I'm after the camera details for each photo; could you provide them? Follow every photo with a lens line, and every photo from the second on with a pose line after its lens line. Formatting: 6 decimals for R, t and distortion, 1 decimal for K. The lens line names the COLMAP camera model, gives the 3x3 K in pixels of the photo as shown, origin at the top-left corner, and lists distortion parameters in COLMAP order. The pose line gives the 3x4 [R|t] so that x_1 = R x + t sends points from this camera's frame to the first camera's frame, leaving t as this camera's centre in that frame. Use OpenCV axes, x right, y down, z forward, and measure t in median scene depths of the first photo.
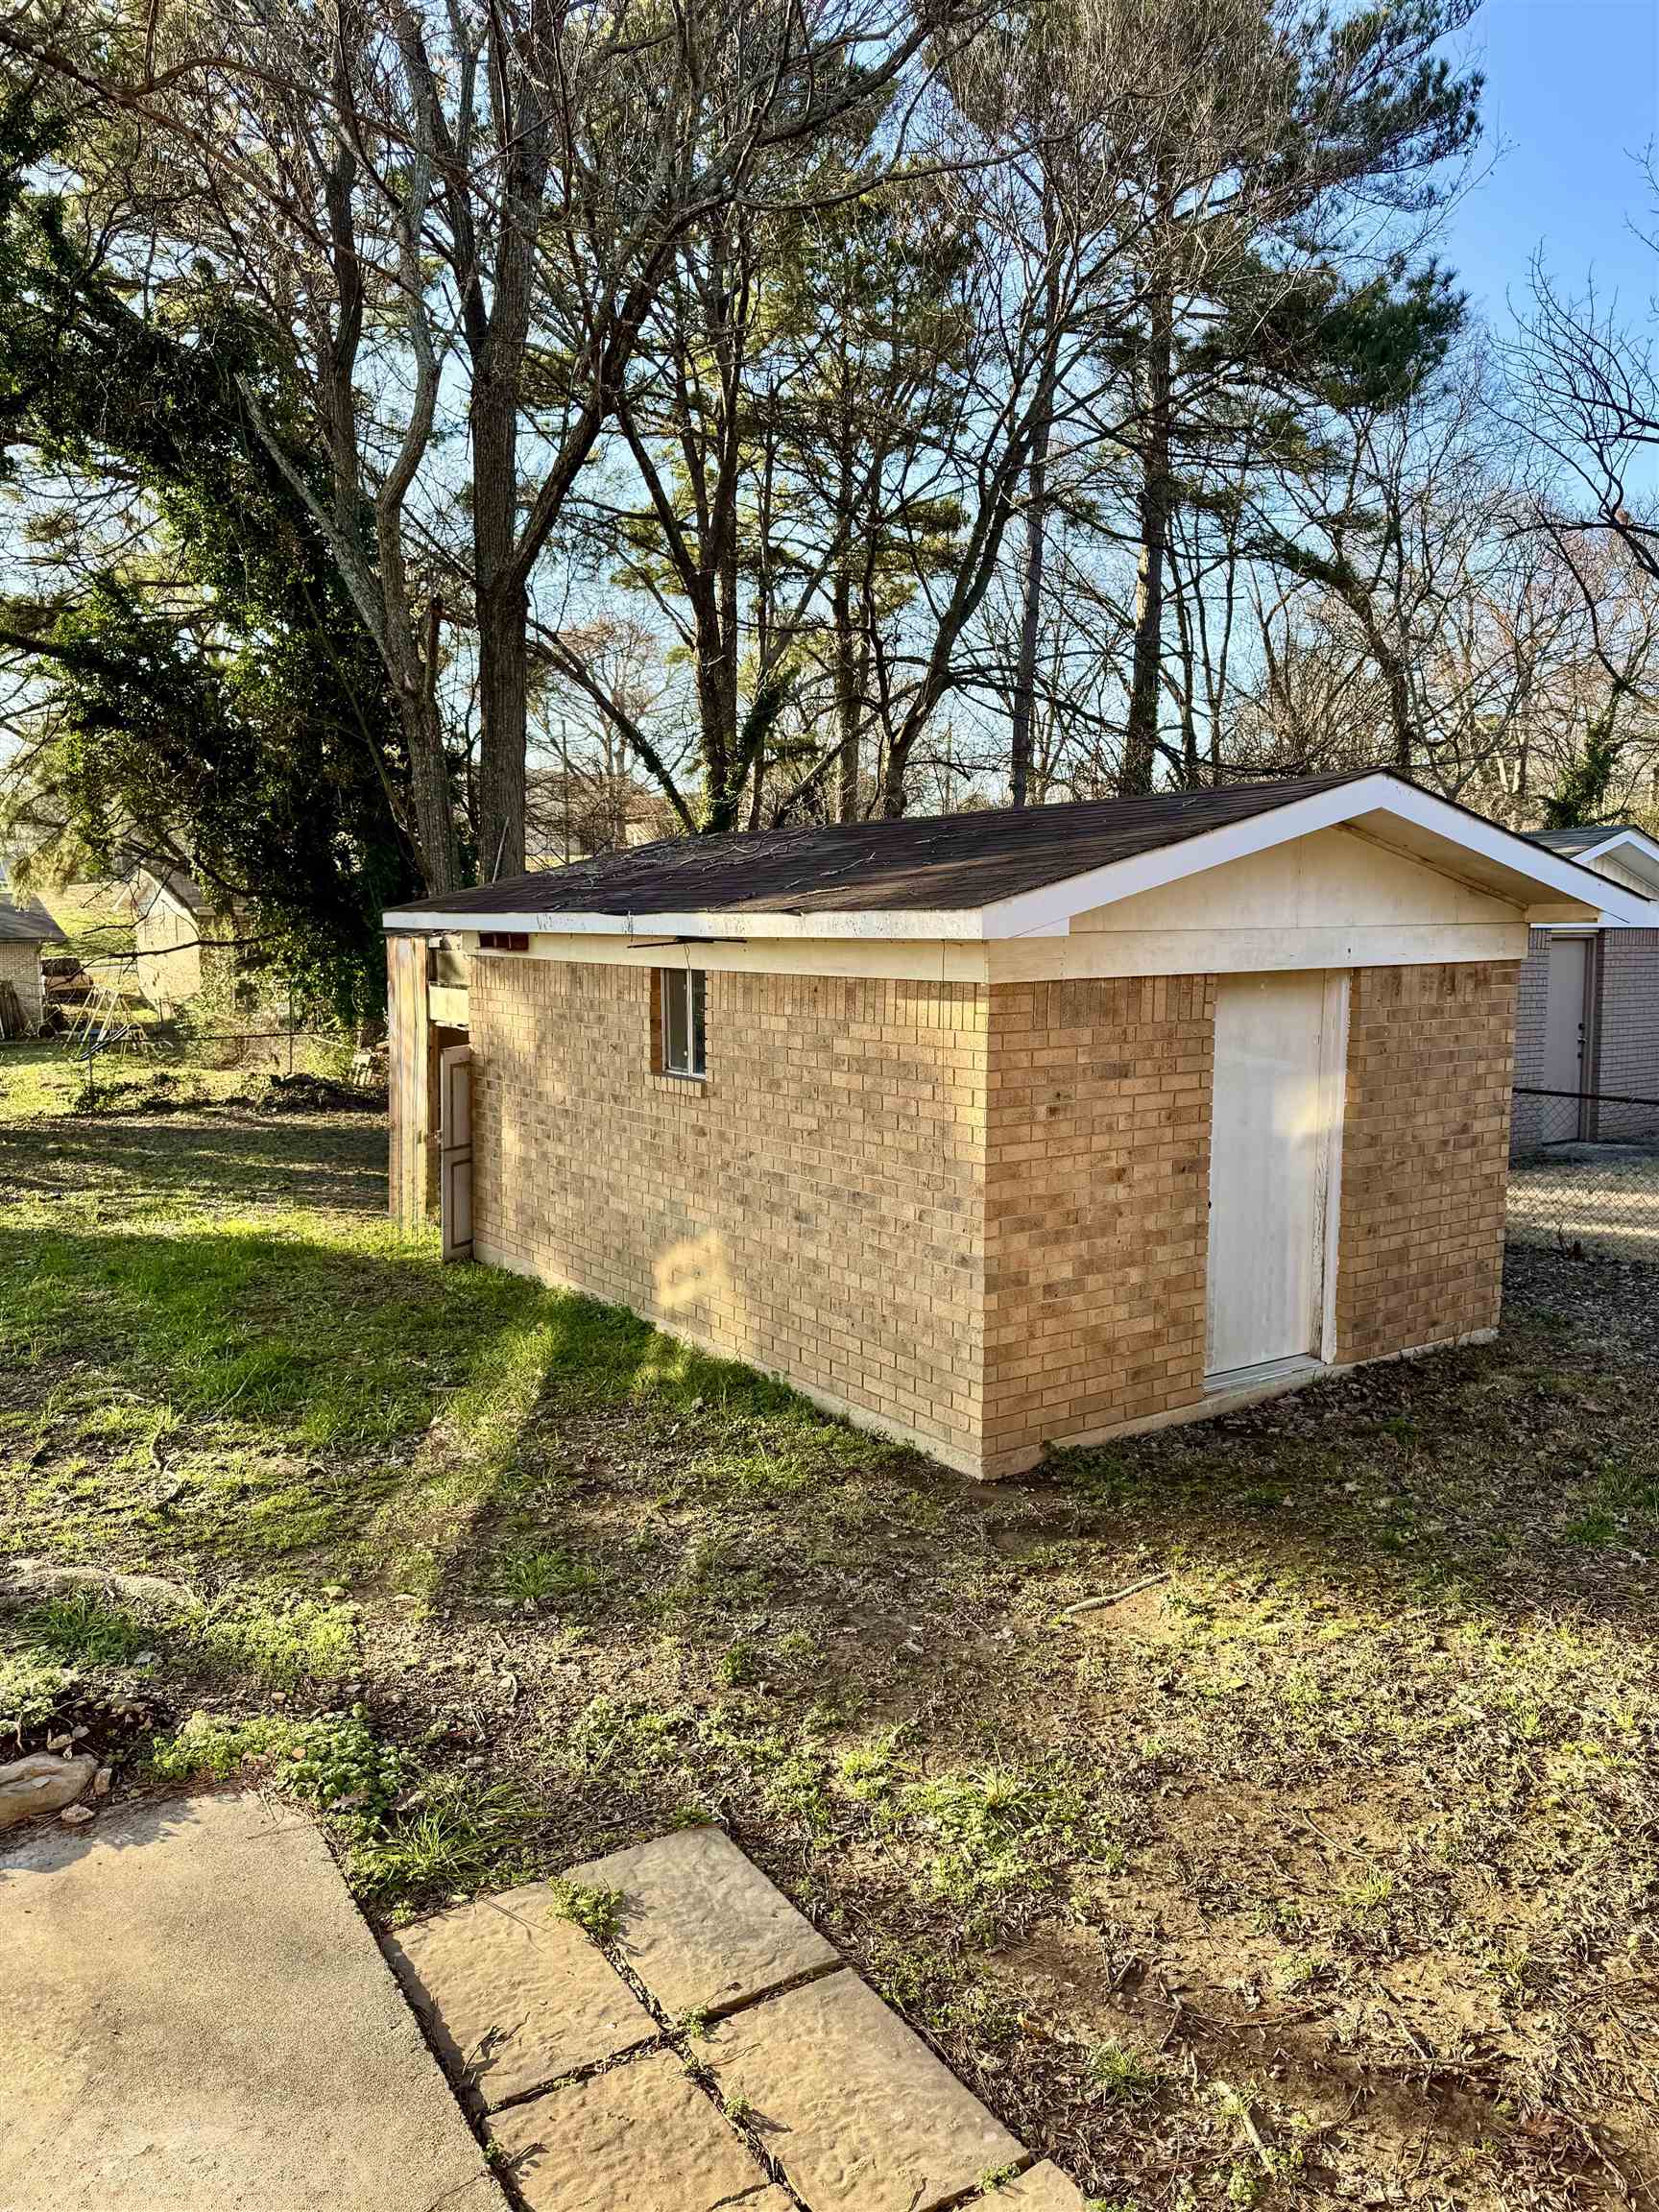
lens RADIAL K [[1570.4, 0, 829.5], [0, 1570.4, 1106.0], [0, 0, 1]] dist [0.139175, -0.227966]
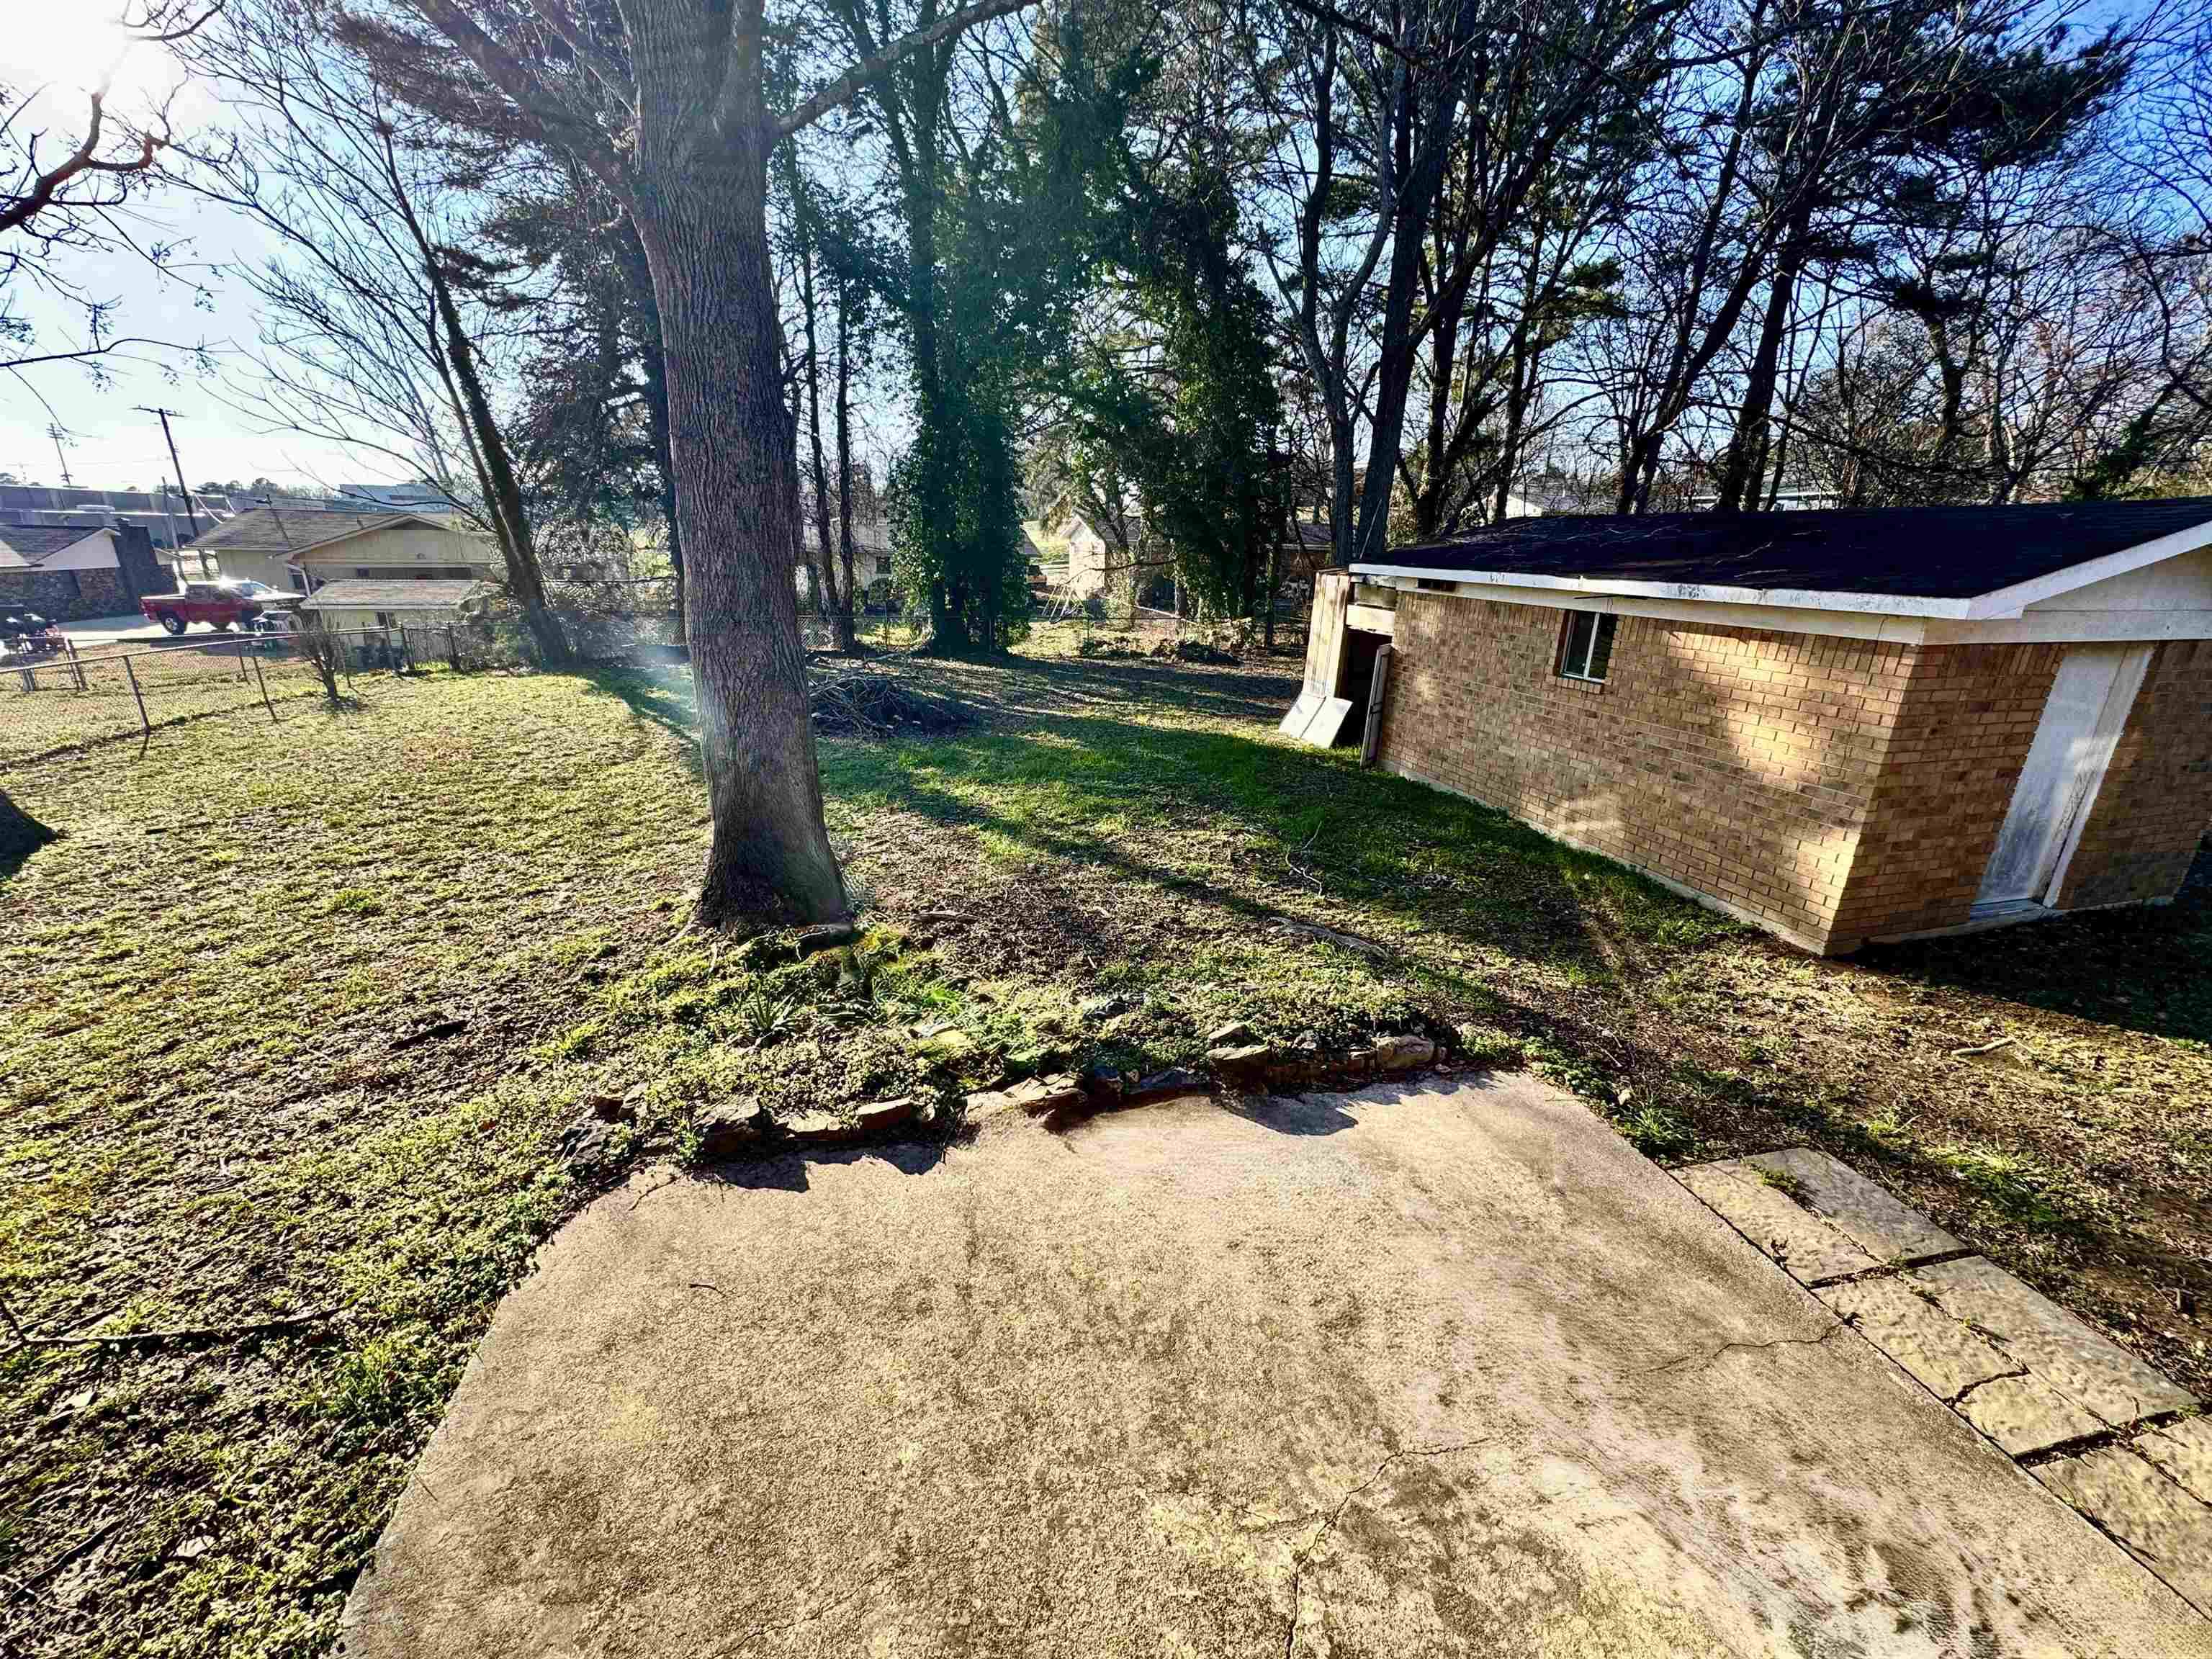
lens RADIAL K [[900.2, 0, 1106.0], [0, 900.2, 829.5], [0, 0, 1]] dist [0.000965, -0.000408]
pose [[0.943033, 0.123186, -0.309053, -0.213179], [-0.062915, 0.978196, 0.197924, -0.017302], [0.326696, -0.167205, 0.930222, -0.050521]]
